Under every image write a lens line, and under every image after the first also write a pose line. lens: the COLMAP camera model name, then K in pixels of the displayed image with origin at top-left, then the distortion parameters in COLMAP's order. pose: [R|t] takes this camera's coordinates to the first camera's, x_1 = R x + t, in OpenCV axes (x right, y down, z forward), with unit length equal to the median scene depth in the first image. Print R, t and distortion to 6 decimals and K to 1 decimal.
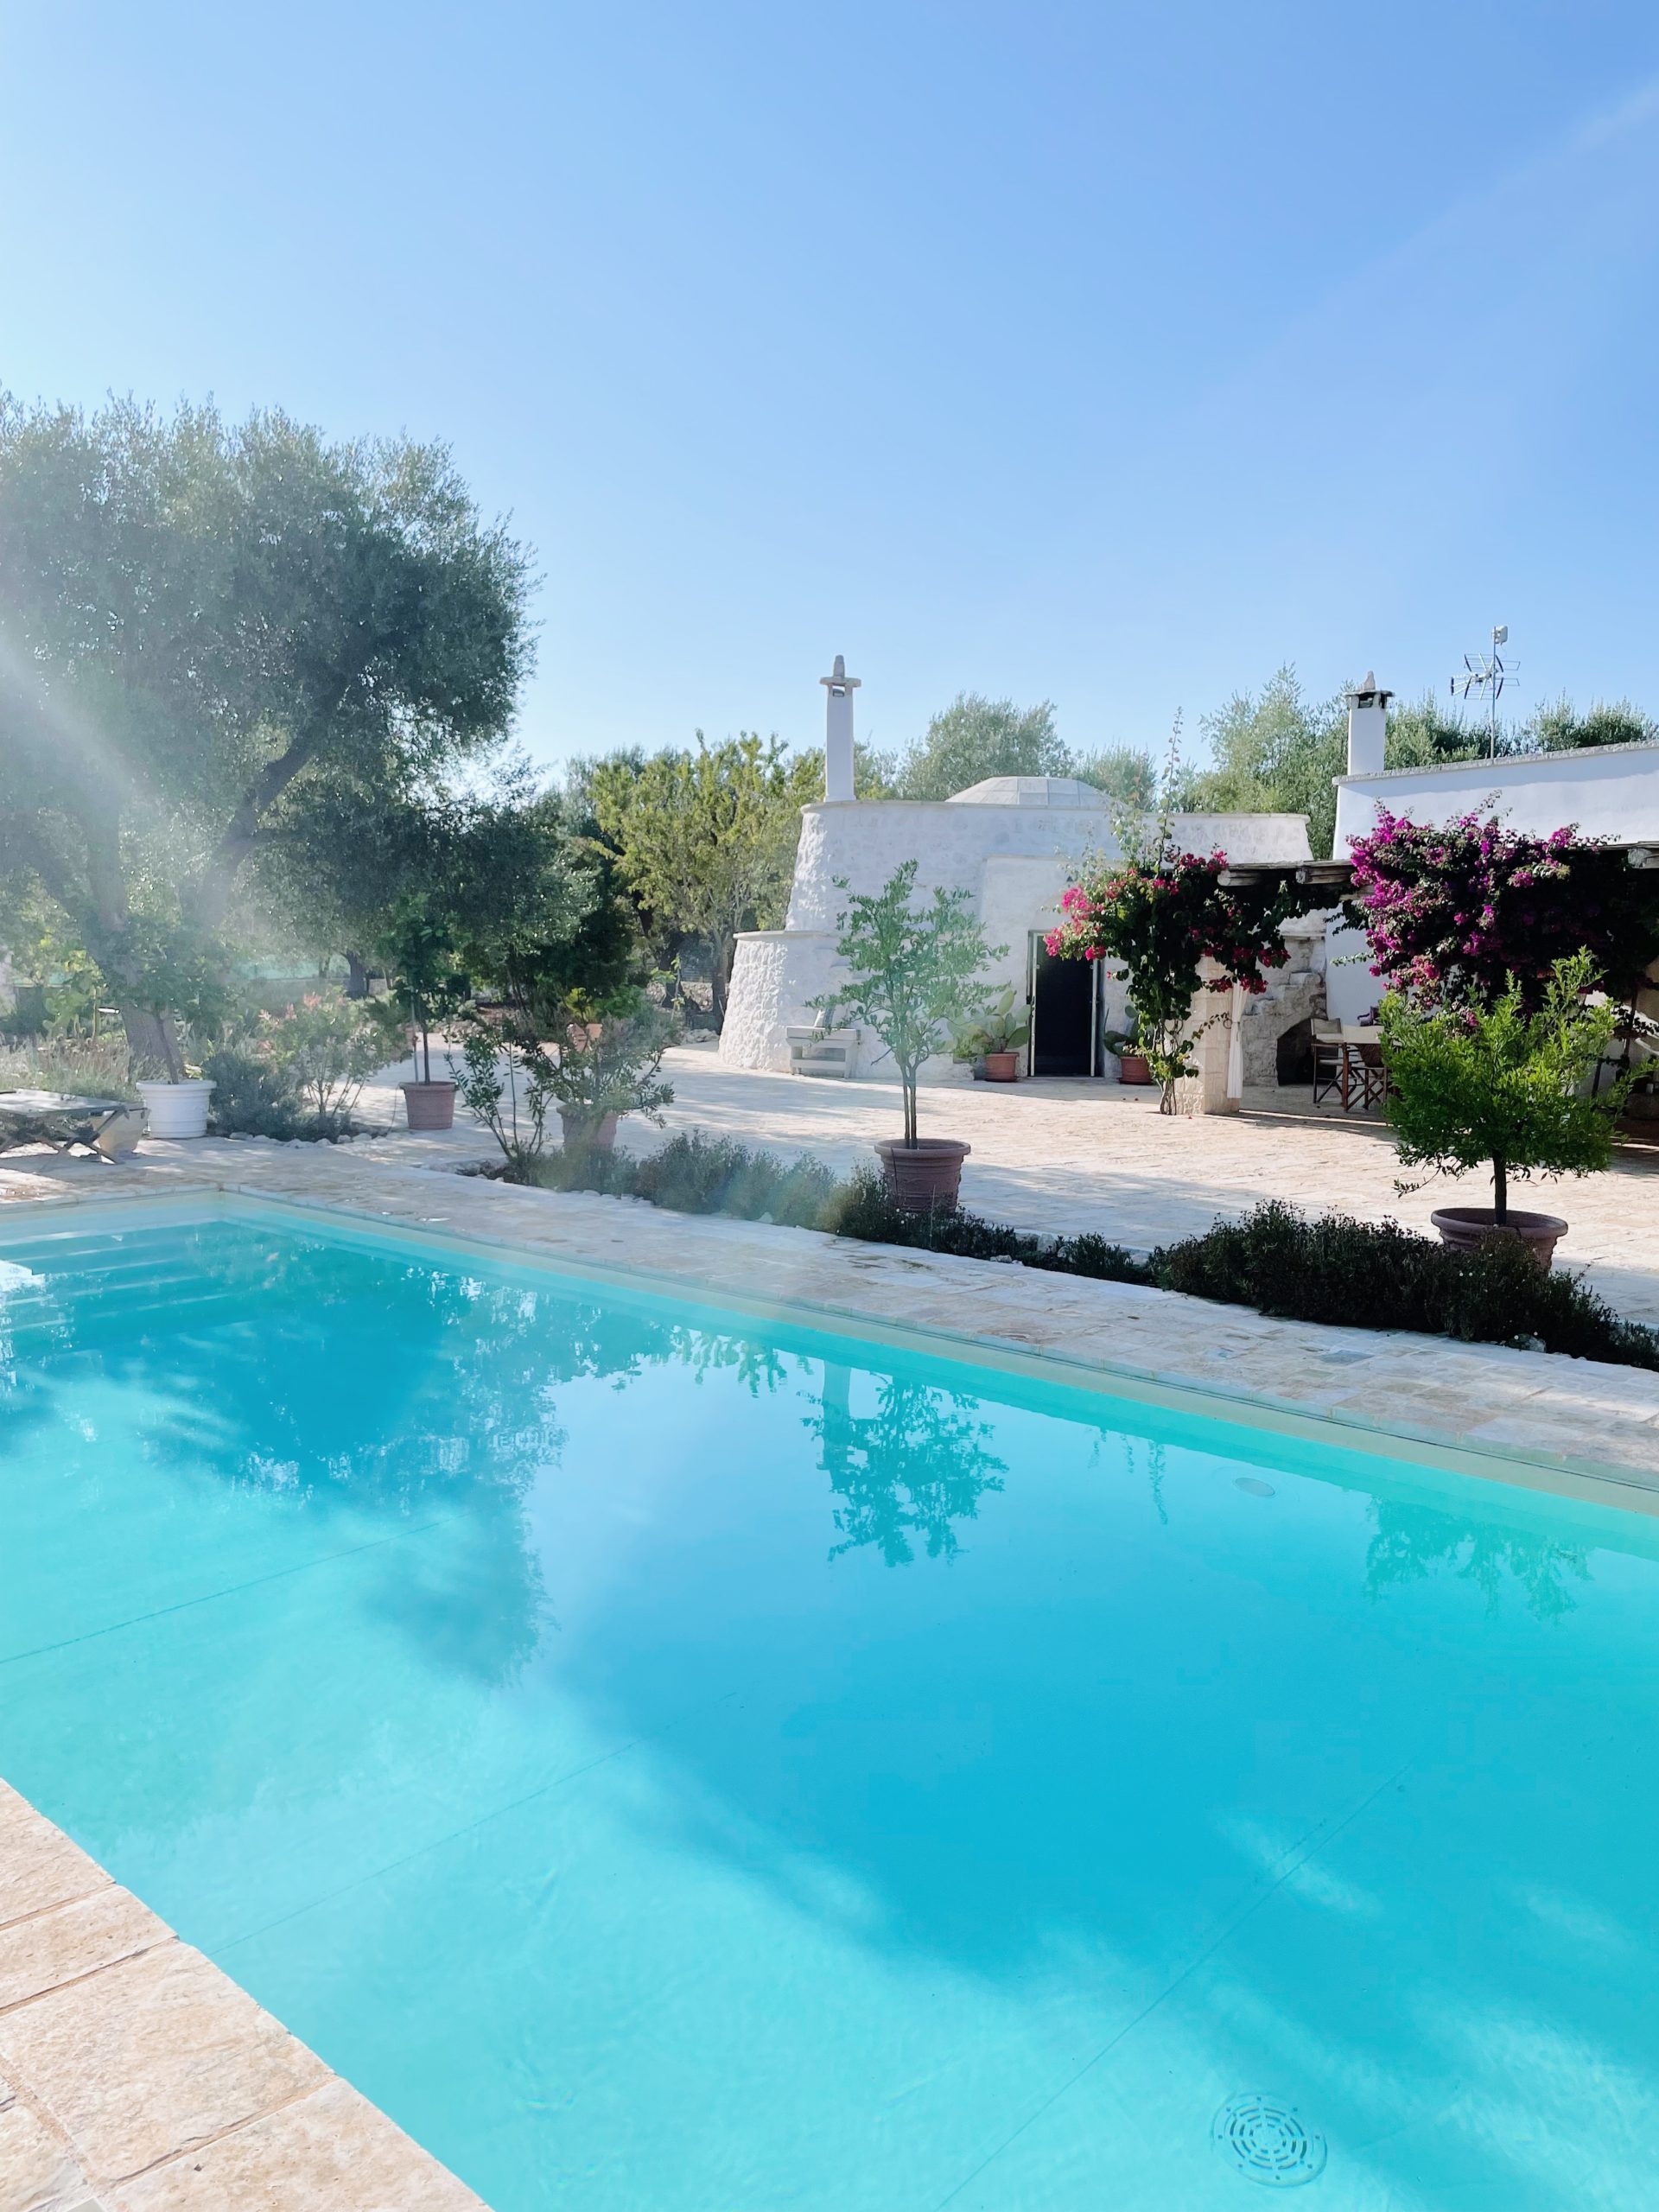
lens RADIAL K [[1695.2, 0, 829.7], [0, 1695.2, 1105.7], [0, 0, 1]] dist [-0.005555, -0.000647]
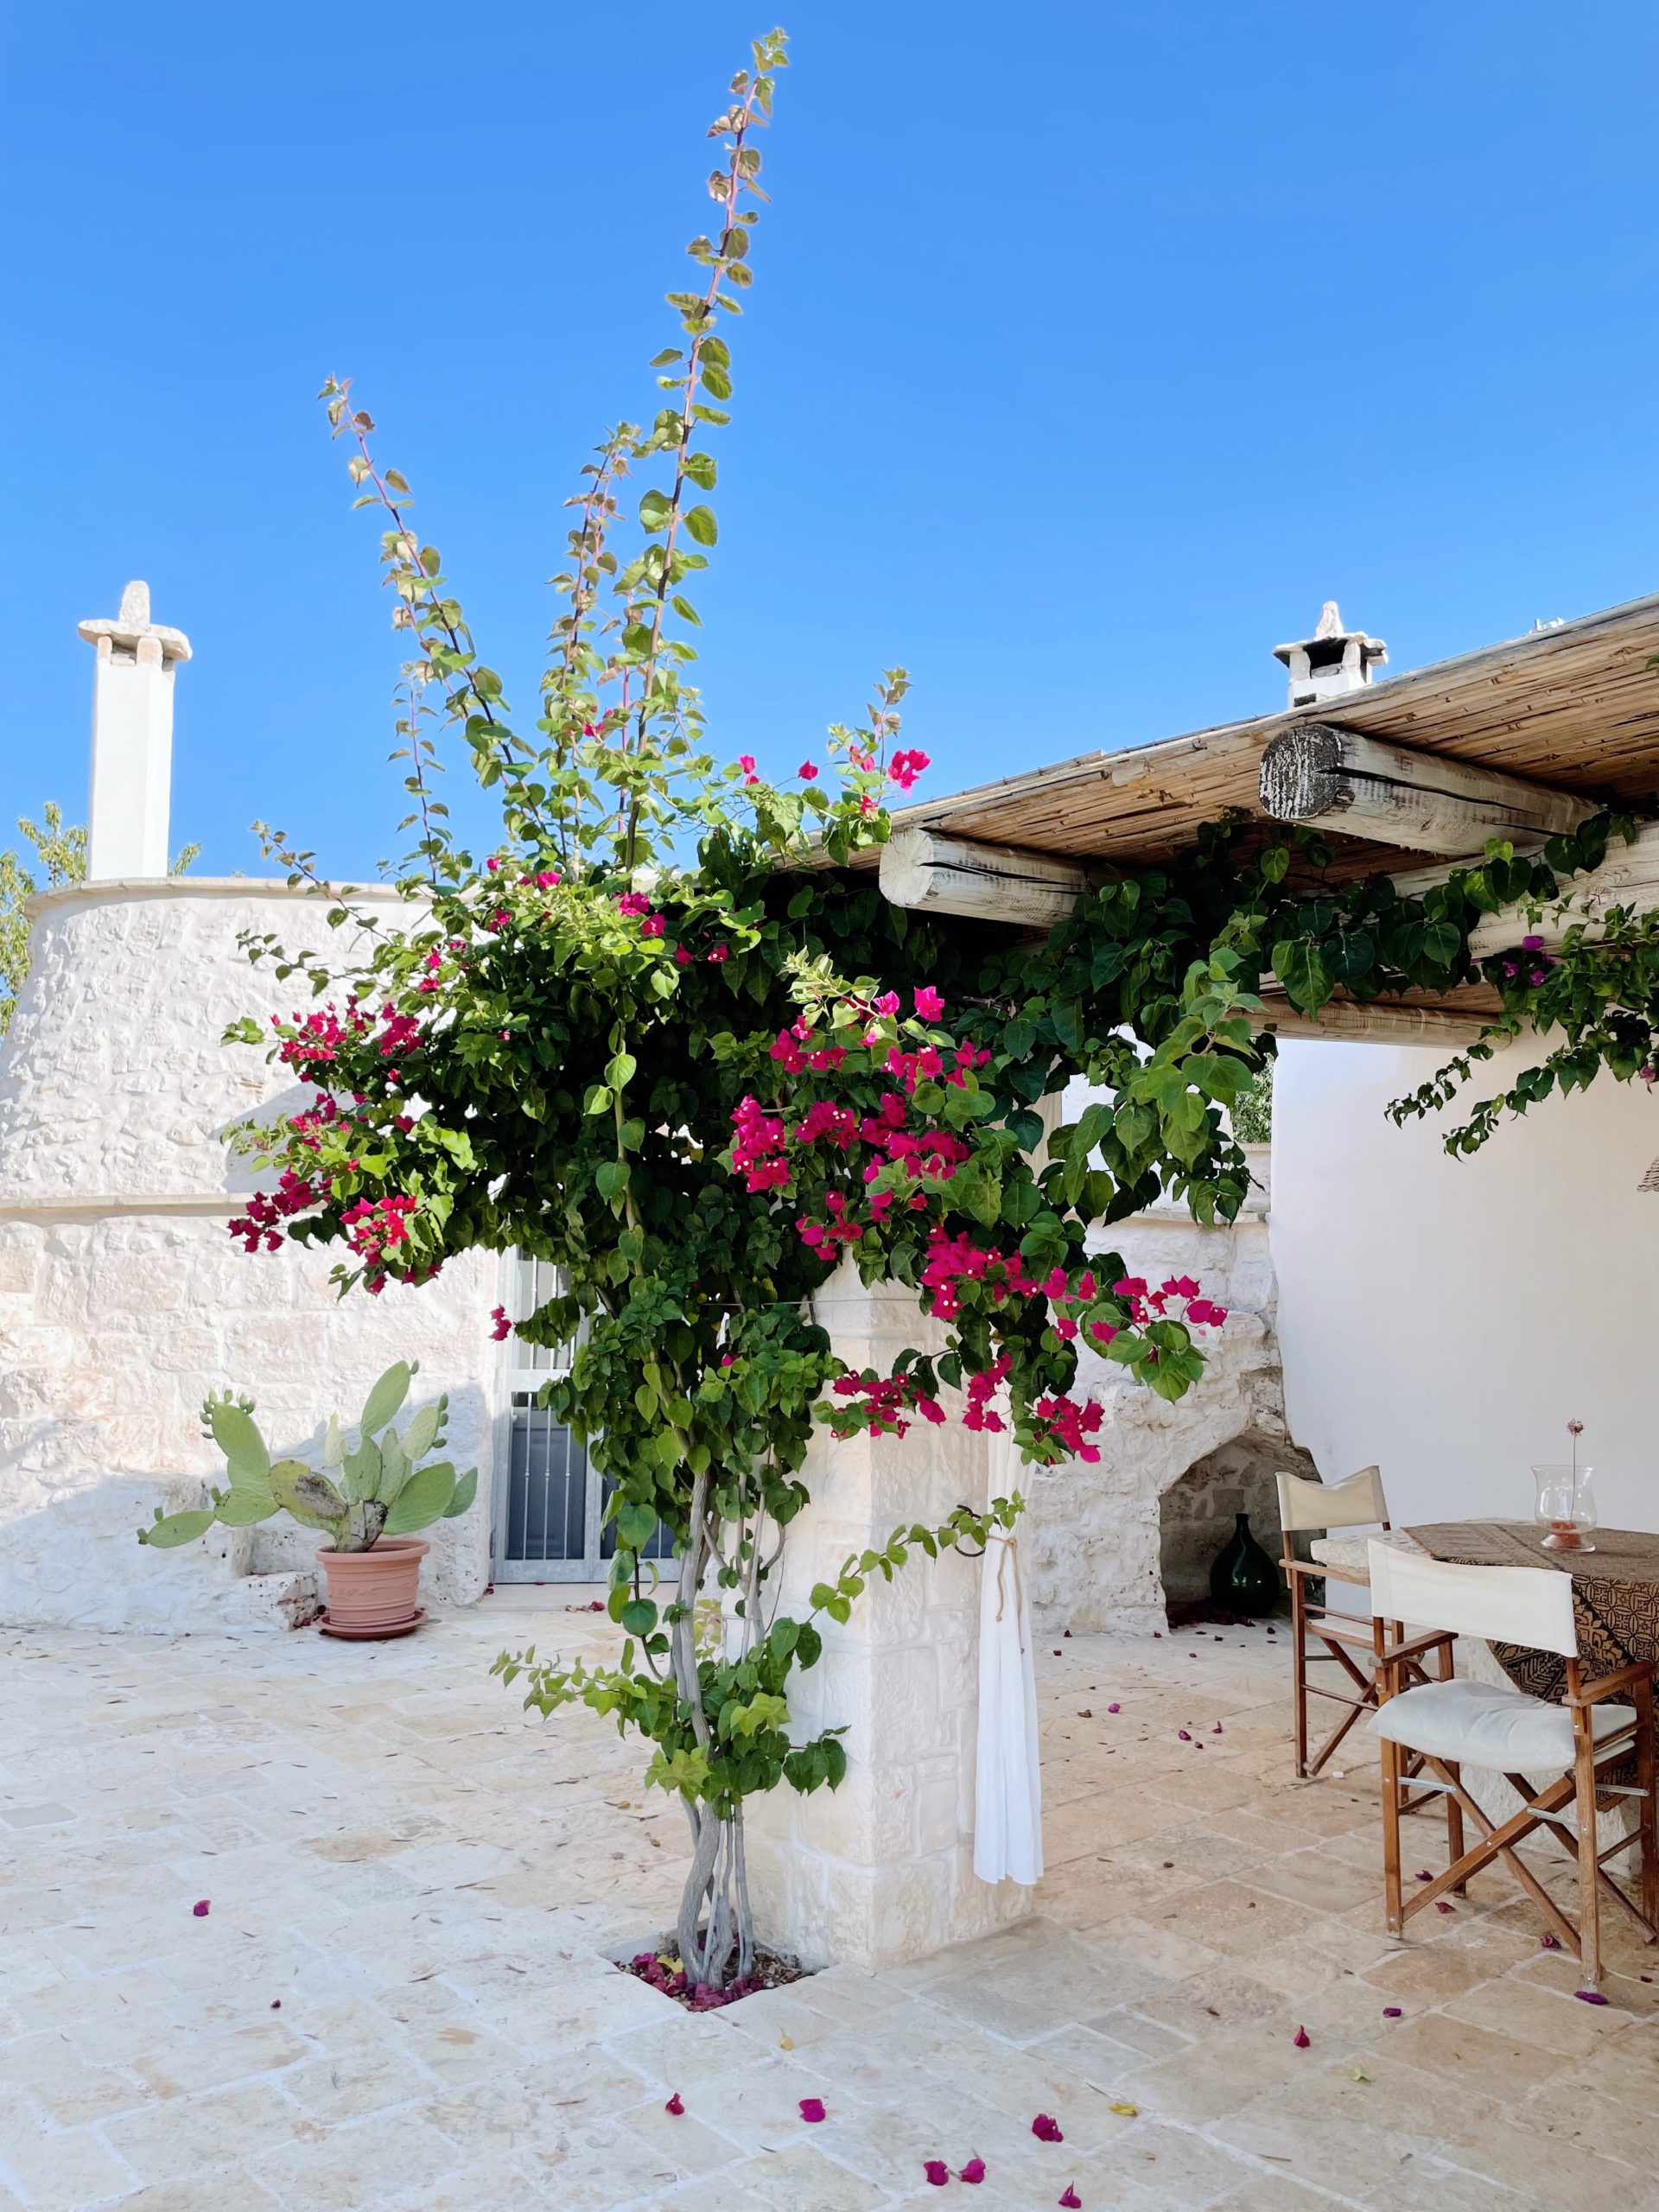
lens RADIAL K [[1695.2, 0, 829.7], [0, 1695.2, 1105.3], [0, 0, 1]] dist [-0.005555, -0.000647]
pose [[0.997099, 0.020460, 0.073309, 0.197344], [-0.006760, 0.983190, -0.182461, -0.065746], [-0.075810, 0.181436, 0.980476, 0.759408]]
